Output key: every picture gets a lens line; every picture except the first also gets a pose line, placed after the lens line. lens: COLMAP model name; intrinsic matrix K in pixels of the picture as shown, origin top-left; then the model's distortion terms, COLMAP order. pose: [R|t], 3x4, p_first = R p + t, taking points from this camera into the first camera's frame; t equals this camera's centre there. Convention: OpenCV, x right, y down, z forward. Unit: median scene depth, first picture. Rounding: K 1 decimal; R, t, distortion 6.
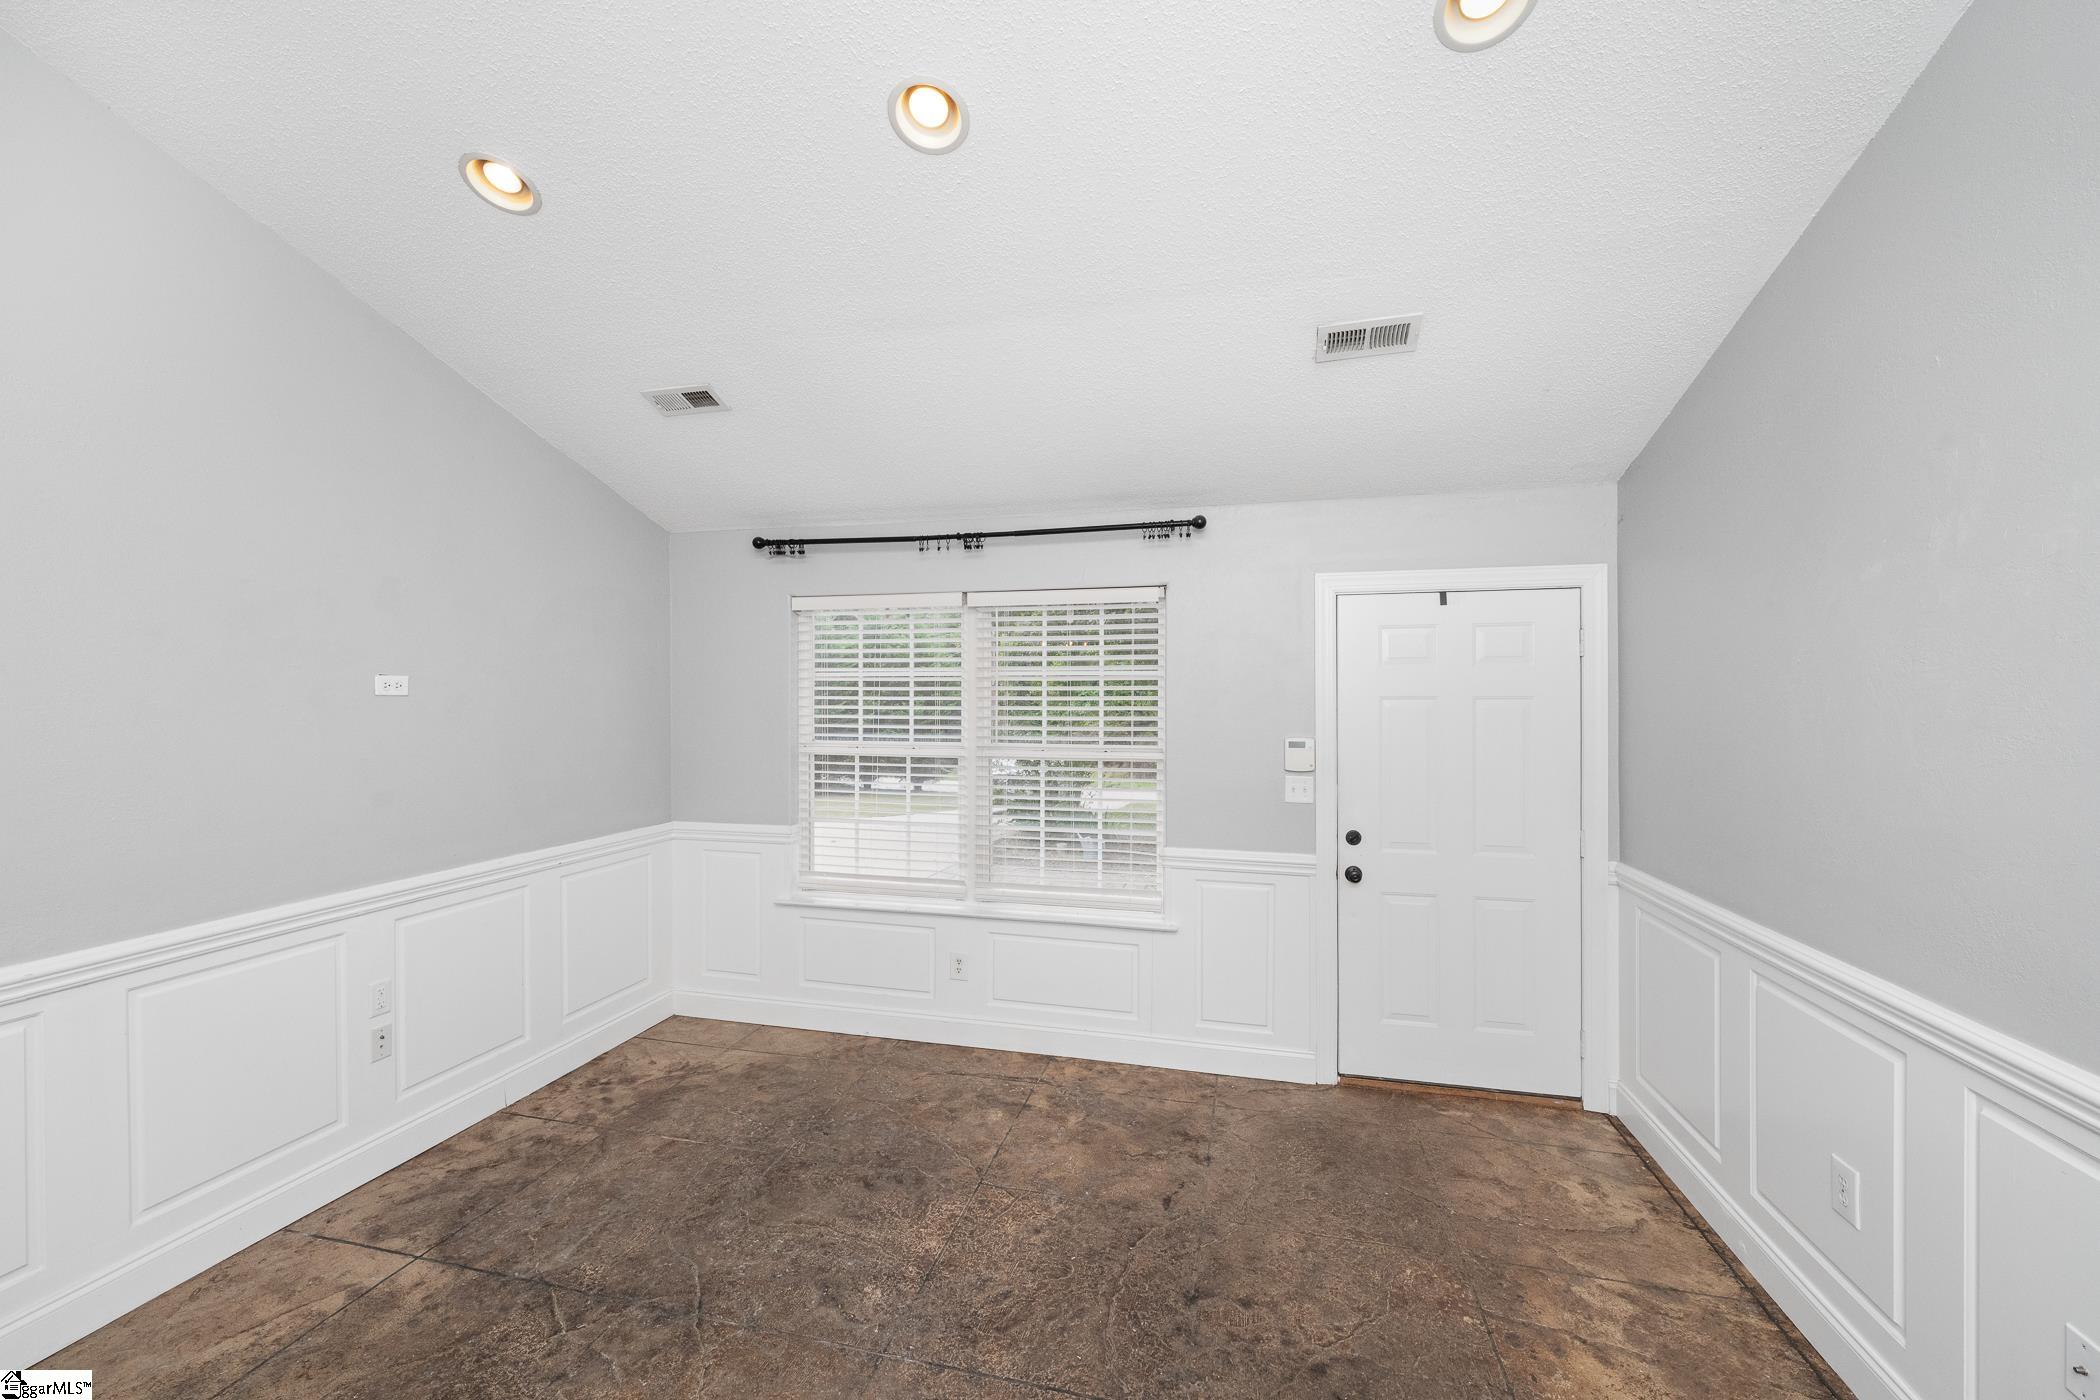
lens RADIAL K [[830.3, 0, 1046.3], [0, 830.3, 696.0], [0, 0, 1]] dist [-0.001694, 0.000092]
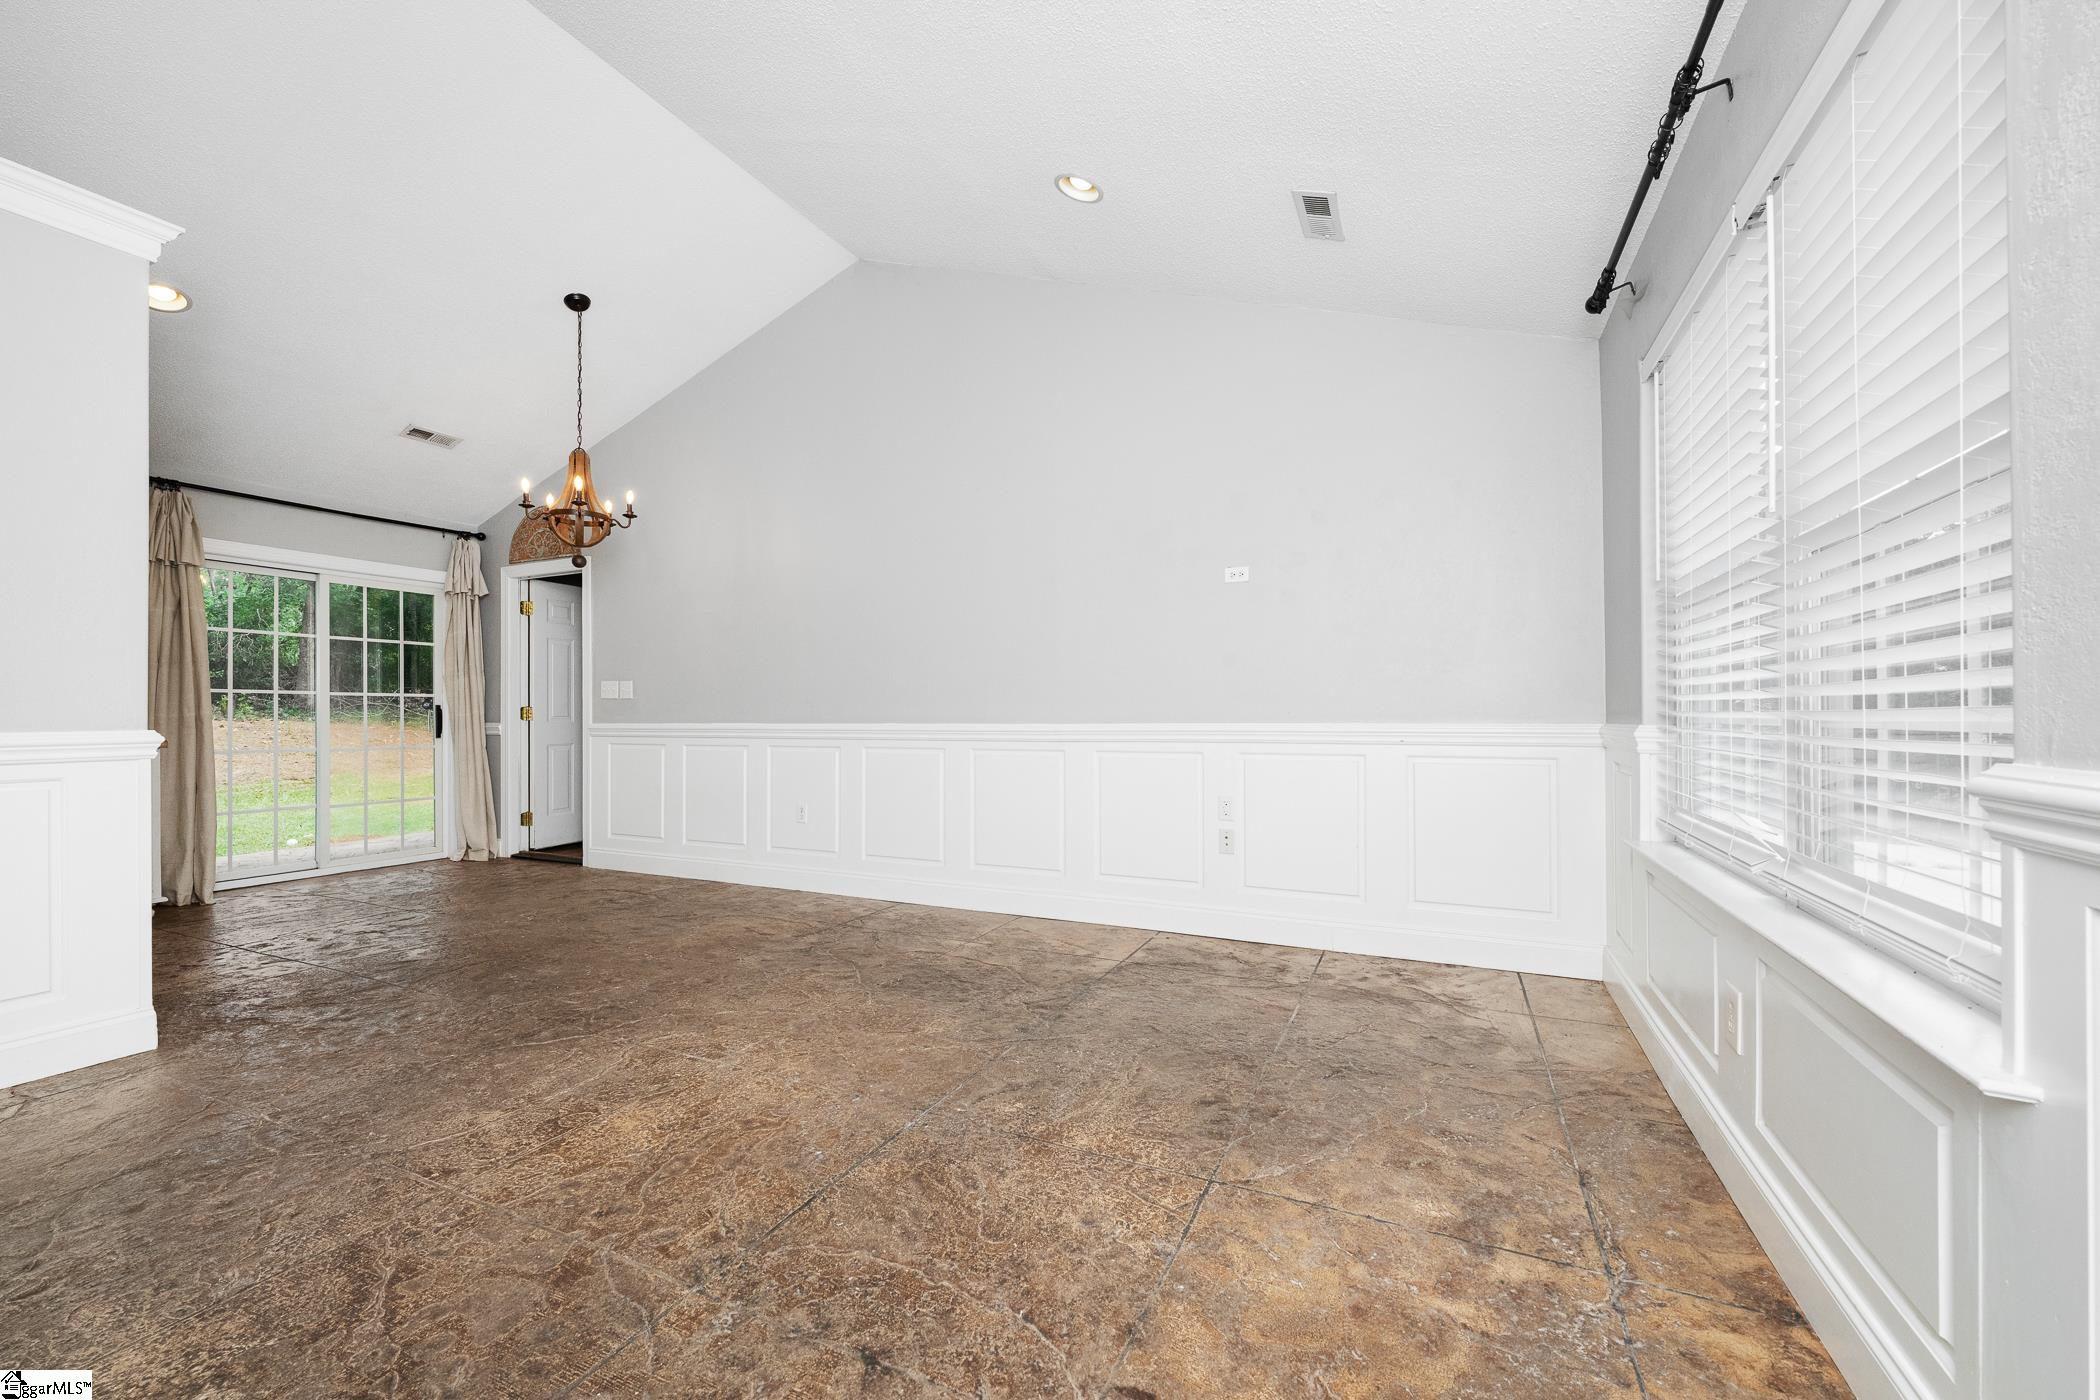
lens RADIAL K [[834.4, 0, 1039.5], [0, 834.4, 696.5], [0, 0, 1]] dist [0.001222, 0.000068]
pose [[-0.199615, -0.020088, -0.979668, 0.518472], [0.003190, 0.999771, -0.021150, 0.188582], [0.979869, -0.007347, -0.199506, 0.864762]]
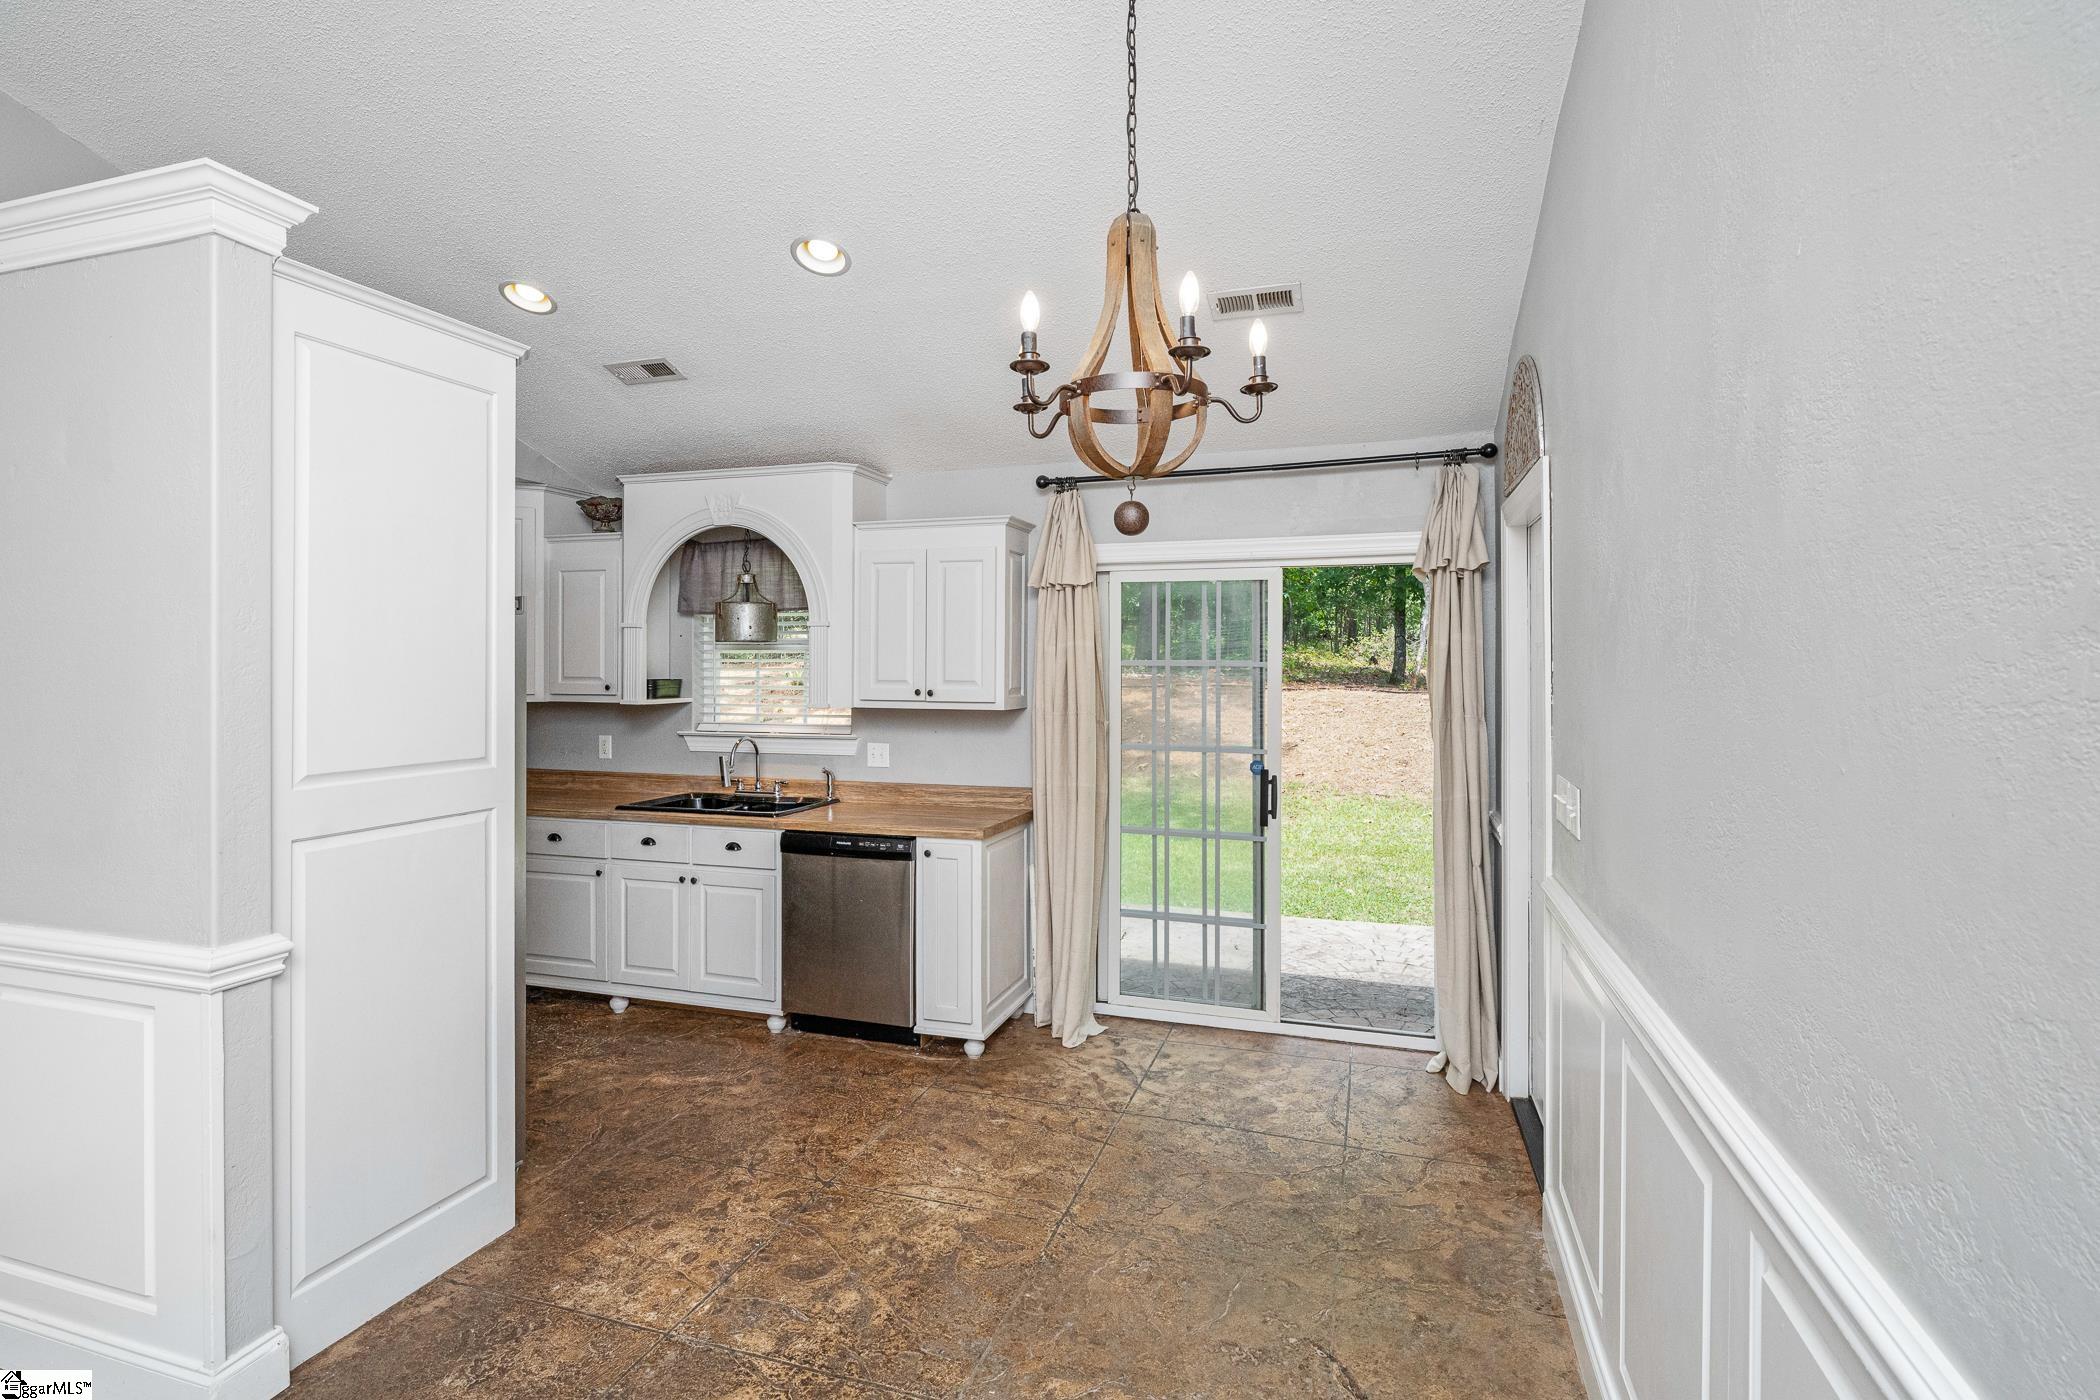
lens RADIAL K [[1023.4, 0, 1034.9], [0, 1023.4, 664.0], [0, 0, 1]] dist [-0.001820, -0.000053]
pose [[-0.997242, 0.001505, 0.074197, -0.677663], [0.001818, 0.999990, 0.004159, 0.017064], [-0.074190, 0.004283, -0.997235, 0.460717]]
